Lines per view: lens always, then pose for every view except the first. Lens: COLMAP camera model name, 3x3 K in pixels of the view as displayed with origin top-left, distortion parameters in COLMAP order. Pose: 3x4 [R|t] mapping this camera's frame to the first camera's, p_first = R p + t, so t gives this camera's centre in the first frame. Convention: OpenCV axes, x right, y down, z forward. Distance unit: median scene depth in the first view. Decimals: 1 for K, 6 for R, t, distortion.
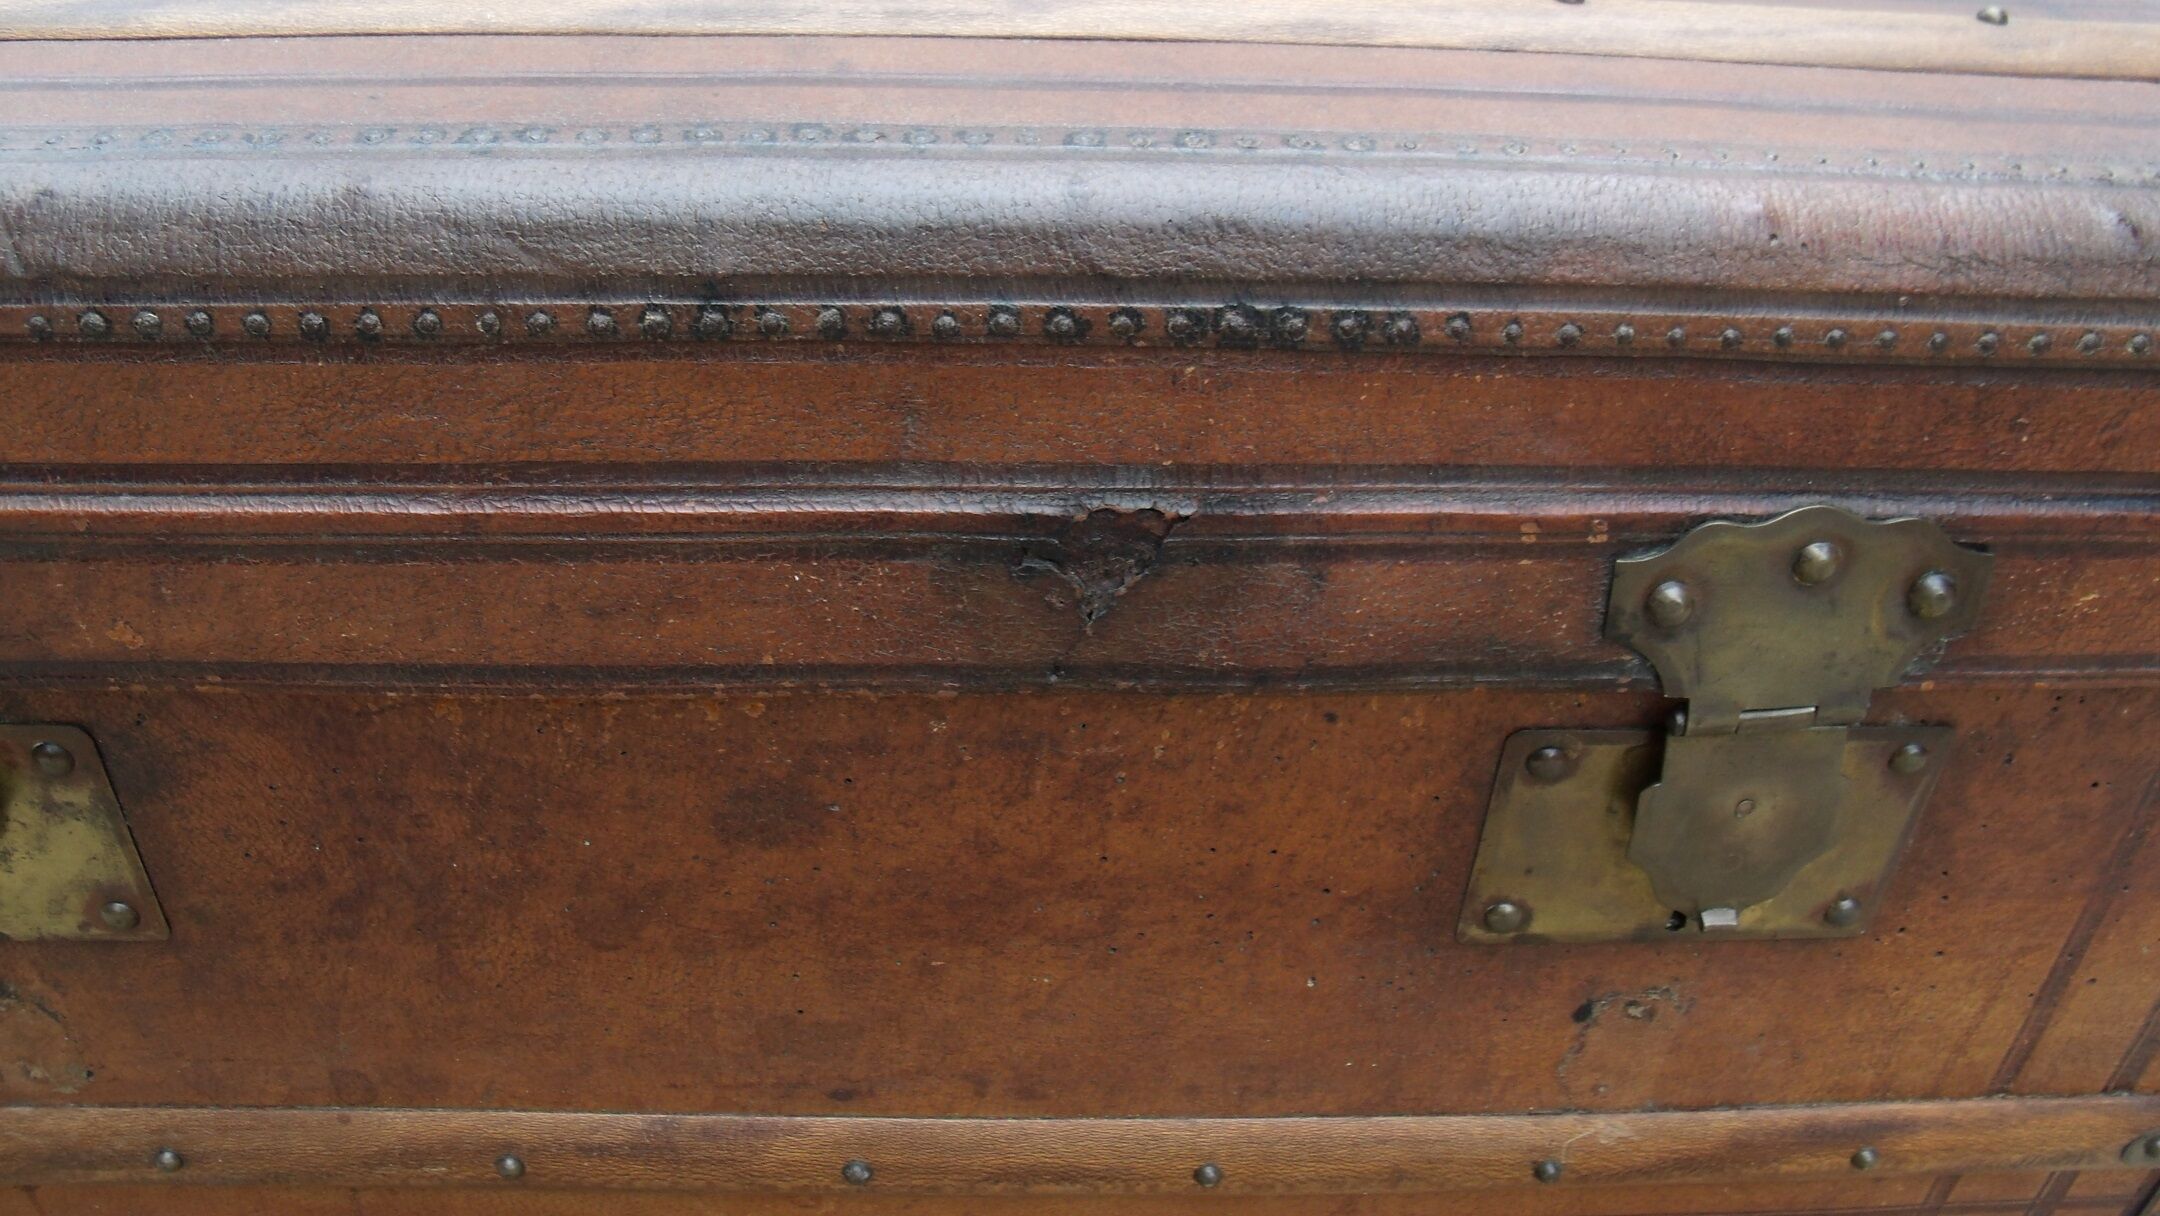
lens RADIAL K [[1750.8, 0, 1075.8], [0, 1750.8, 542.8], [0, 0, 1]] dist [-0.131200, 0.088748]
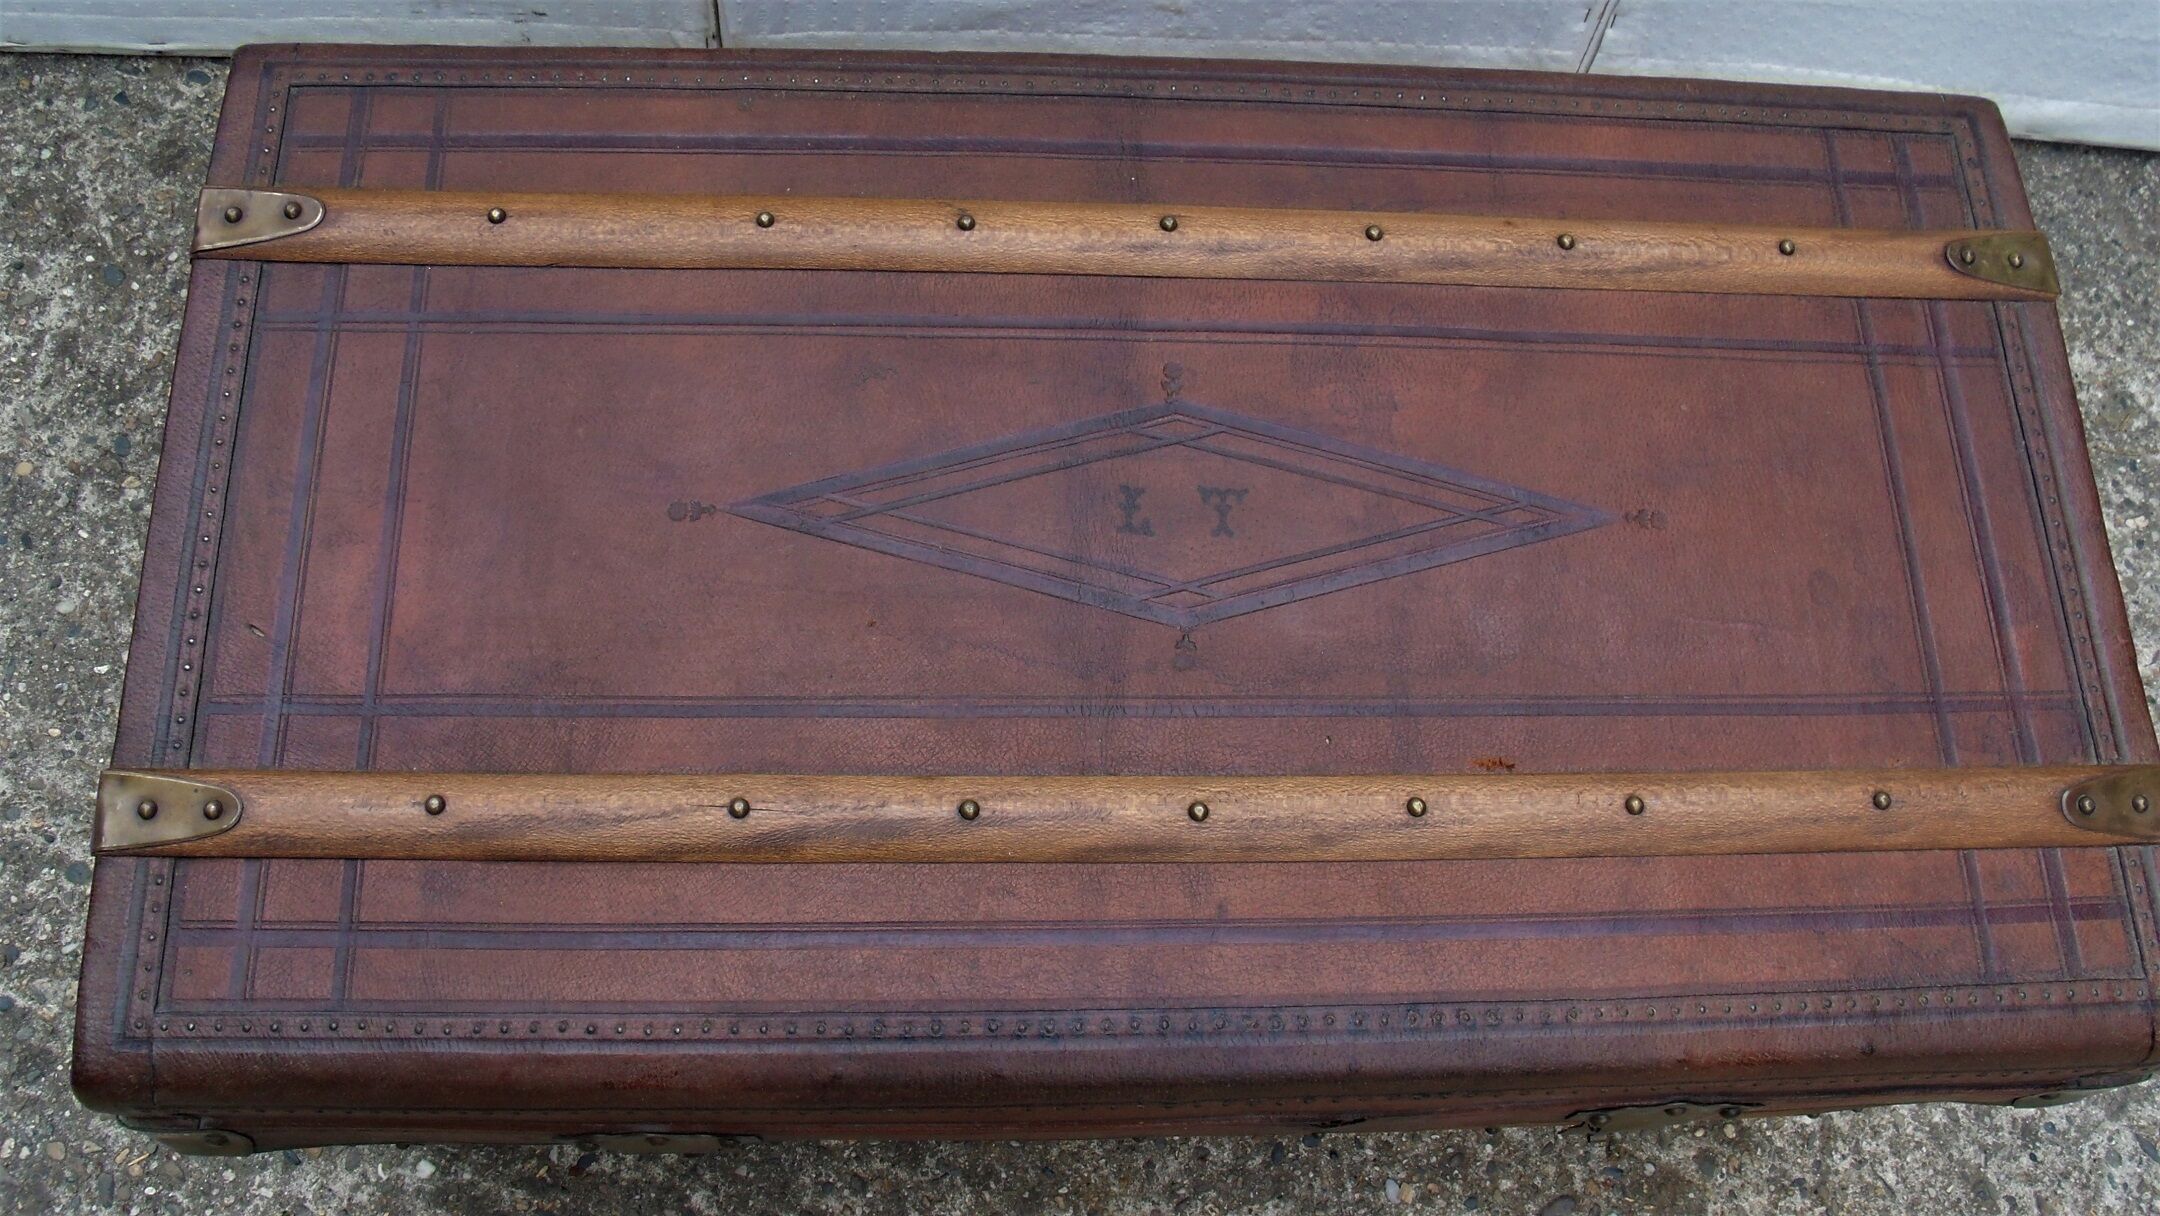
lens RADIAL K [[1750.8, 0, 1074.5], [0, 1750.8, 553.4], [0, 0, 1]] dist [-0.131200, 0.088748]
pose [[0.998974, 0.027107, 0.036273, -0.359965], [-0.043157, 0.812478, 0.581393, -1.616375], [-0.013711, -0.582362, 0.812814, -0.240182]]
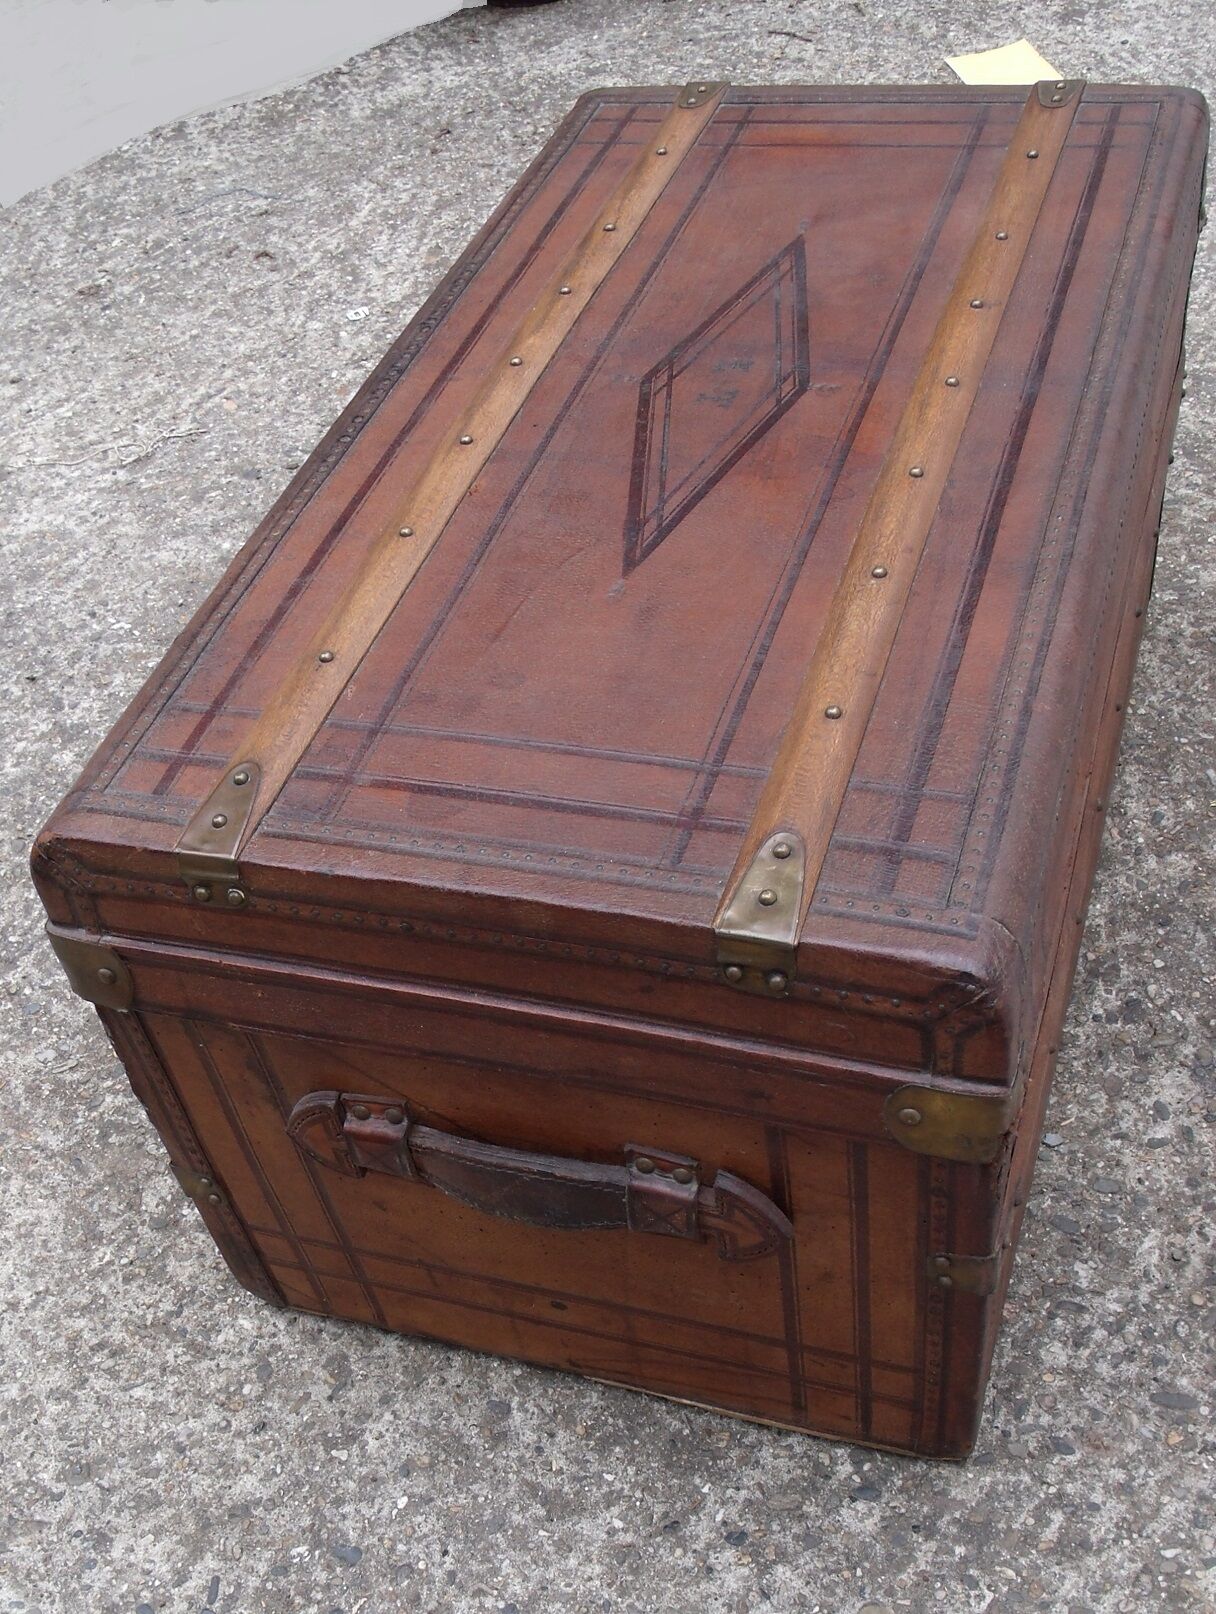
lens RADIAL K [[1752.6, 0, 550.6], [0, 1752.6, 1090.2], [0, 0, 1]] dist [-0.105743, 0.000000]
pose [[-0.360919, 0.740240, -0.567258, 2.234499], [-0.422177, 0.412678, 0.807133, -2.103295], [0.831567, 0.530793, 0.163569, 1.284271]]
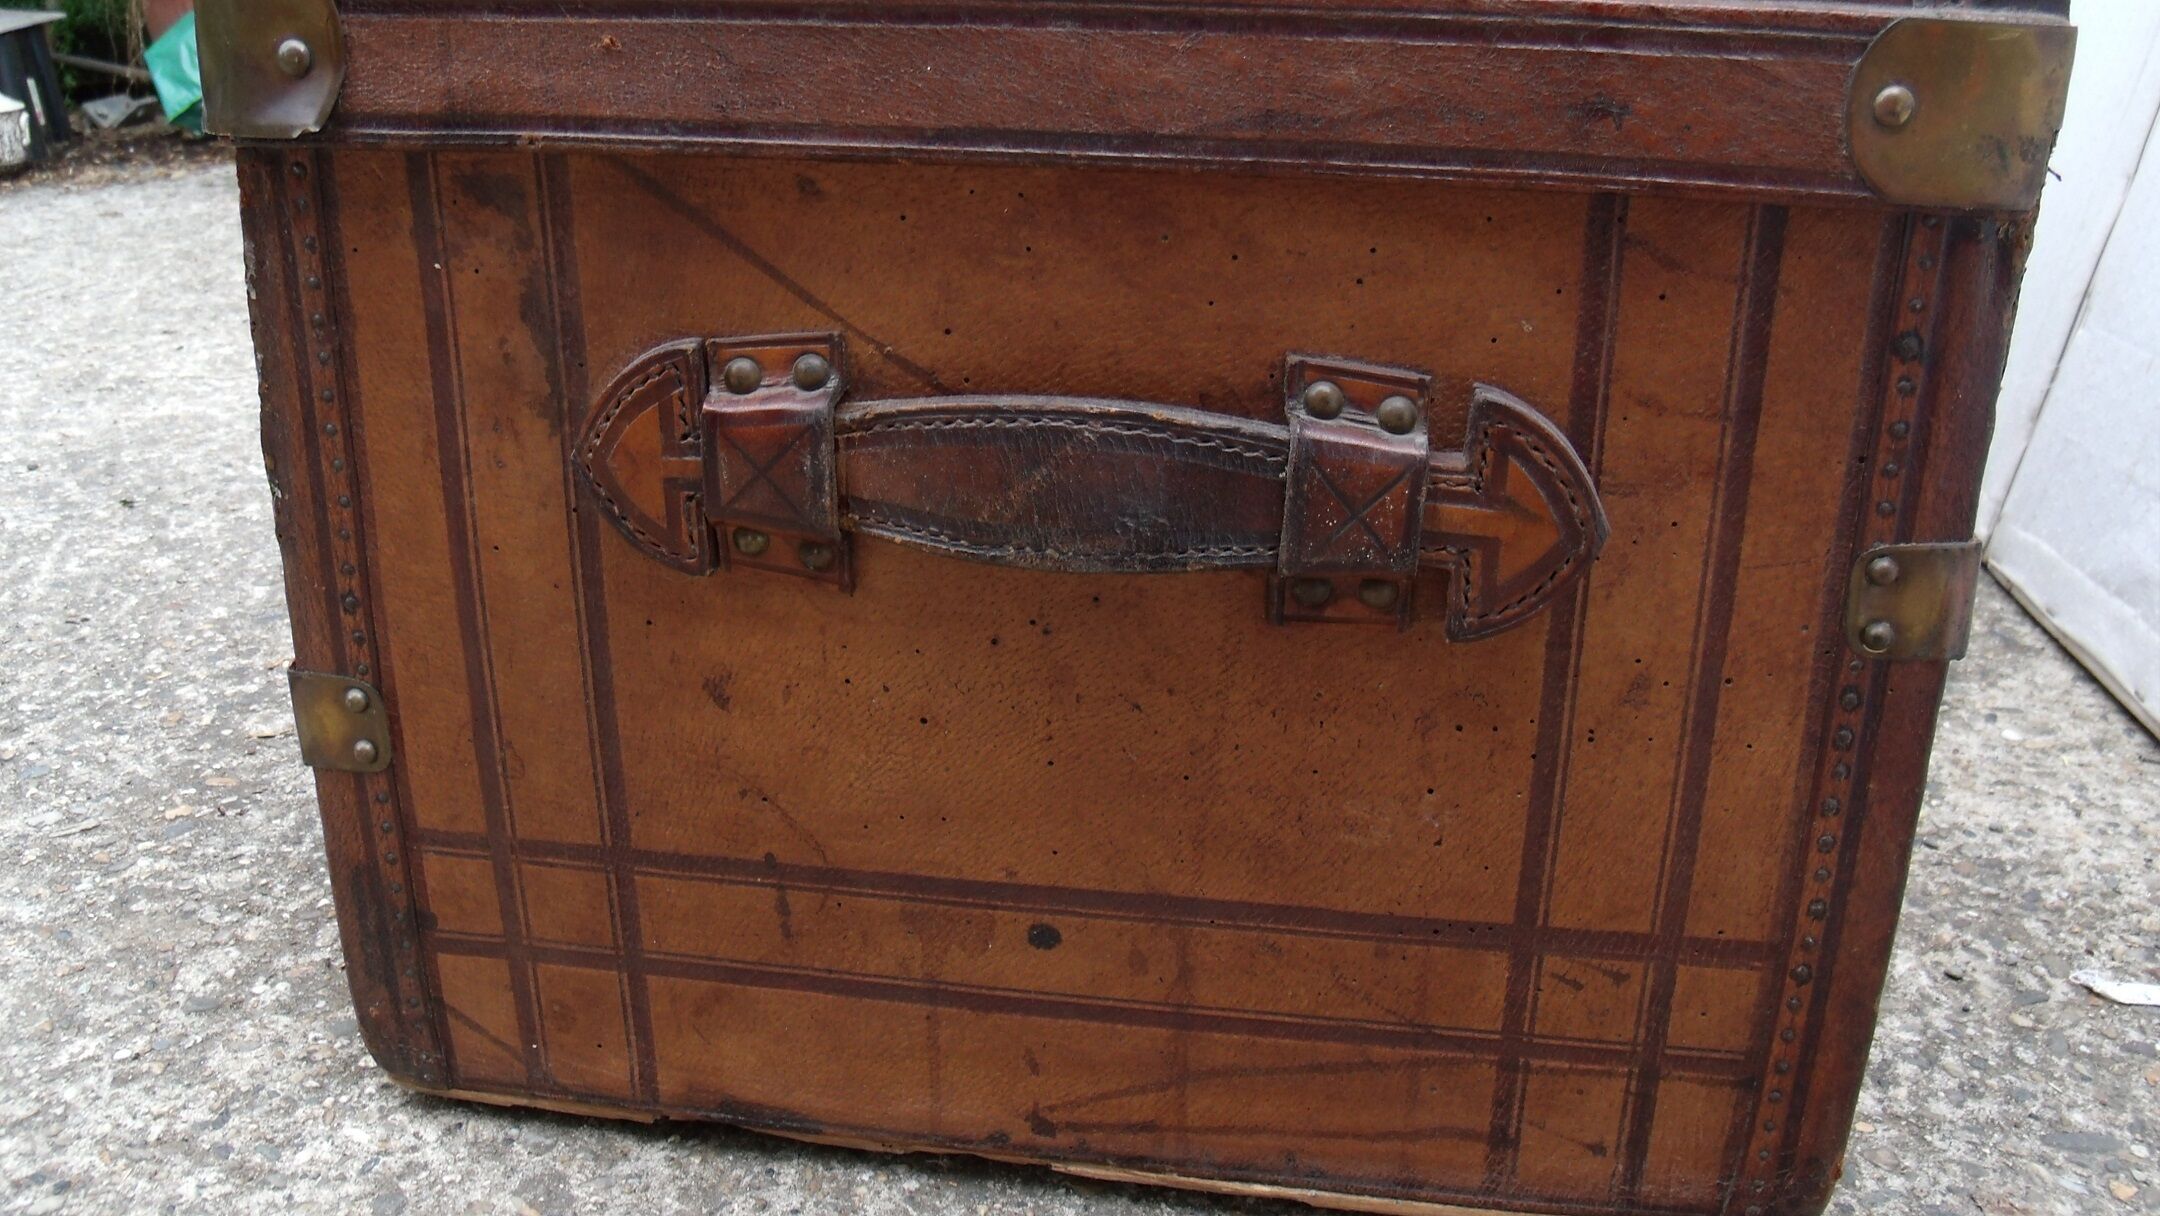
lens RADIAL K [[1750.8, 0, 1071.4], [0, 1750.8, 570.0], [0, 0, 1]] dist [-0.131200, 0.088748]
pose [[-0.183501, 0.306319, -0.934075, 2.136899], [-0.579888, 0.733537, 0.354476, -0.499292], [0.793762, 0.606705, 0.043026, 1.696082]]
